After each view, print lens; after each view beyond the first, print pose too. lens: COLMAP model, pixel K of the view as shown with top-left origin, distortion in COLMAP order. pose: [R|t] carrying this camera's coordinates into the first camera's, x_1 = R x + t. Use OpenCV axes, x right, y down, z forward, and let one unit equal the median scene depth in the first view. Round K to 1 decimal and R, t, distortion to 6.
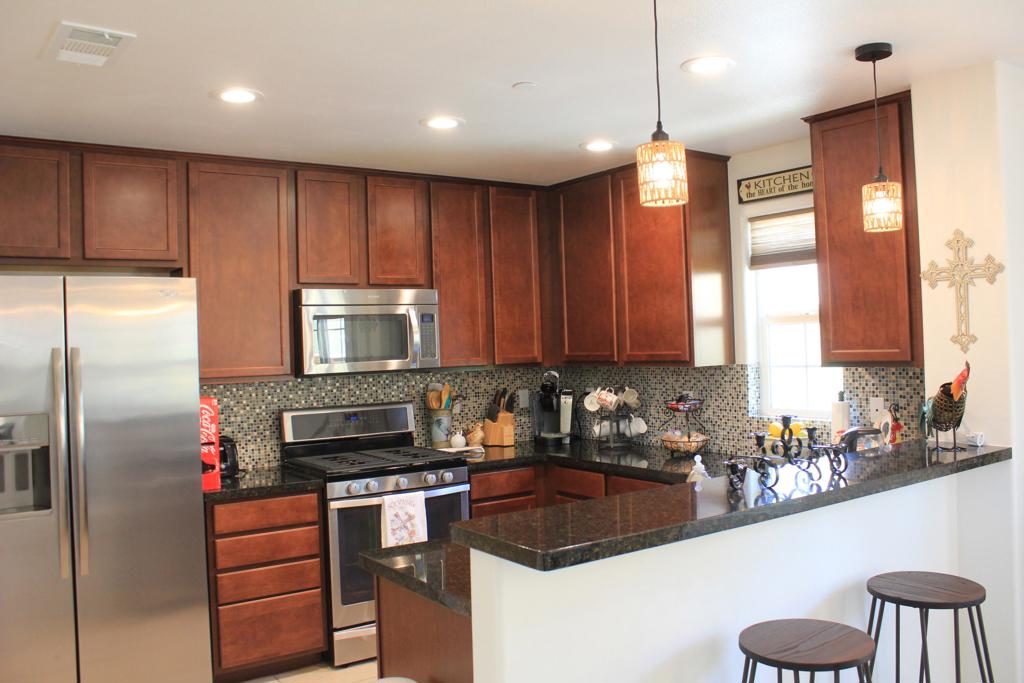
lens RADIAL K [[855.6, 0, 519.1], [0, 855.6, 331.1], [0, 0, 1]] dist [-0.159213, 0.149780]
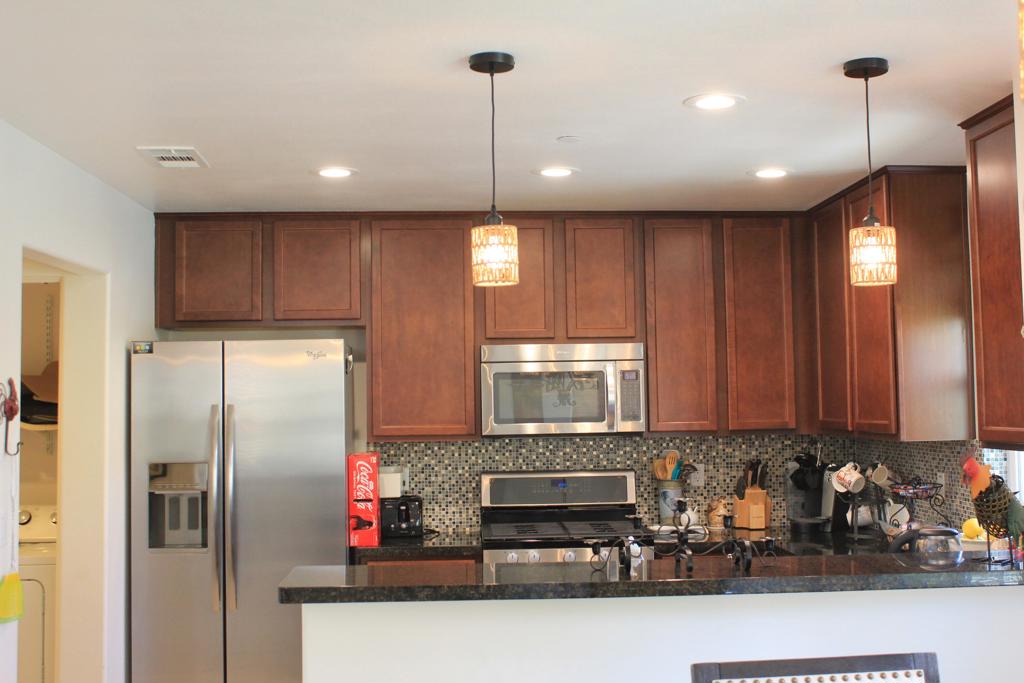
lens RADIAL K [[1200.2, 0, 546.7], [0, 1200.2, 324.3], [0, 0, 1]] dist [-0.065273, 0.002620]
pose [[0.850284, -0.014579, -0.526122, 0.489287], [-0.005538, 0.999313, -0.036643, -0.022680], [0.526295, 0.034070, 0.849619, -0.106687]]
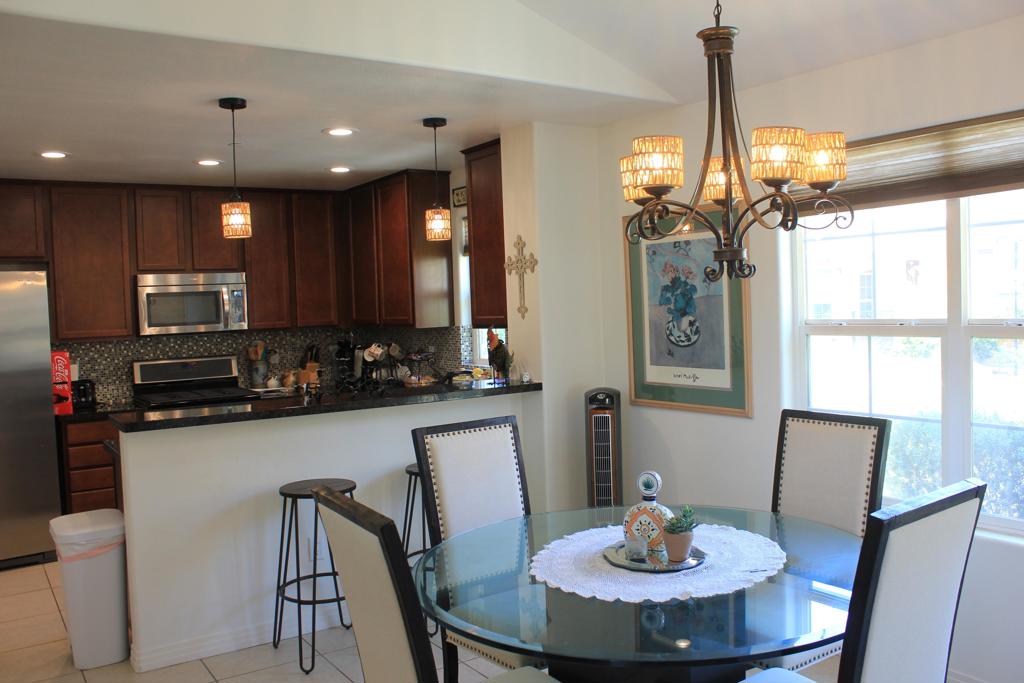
lens RADIAL K [[855.6, 0, 519.1], [0, 855.6, 331.1], [0, 0, 1]] dist [-0.159213, 0.149780]
pose [[0.999791, -0.005193, -0.019761, 0.384479], [0.006129, 0.998846, 0.047639, -0.017127], [0.019491, -0.047750, 0.998669, -0.358334]]
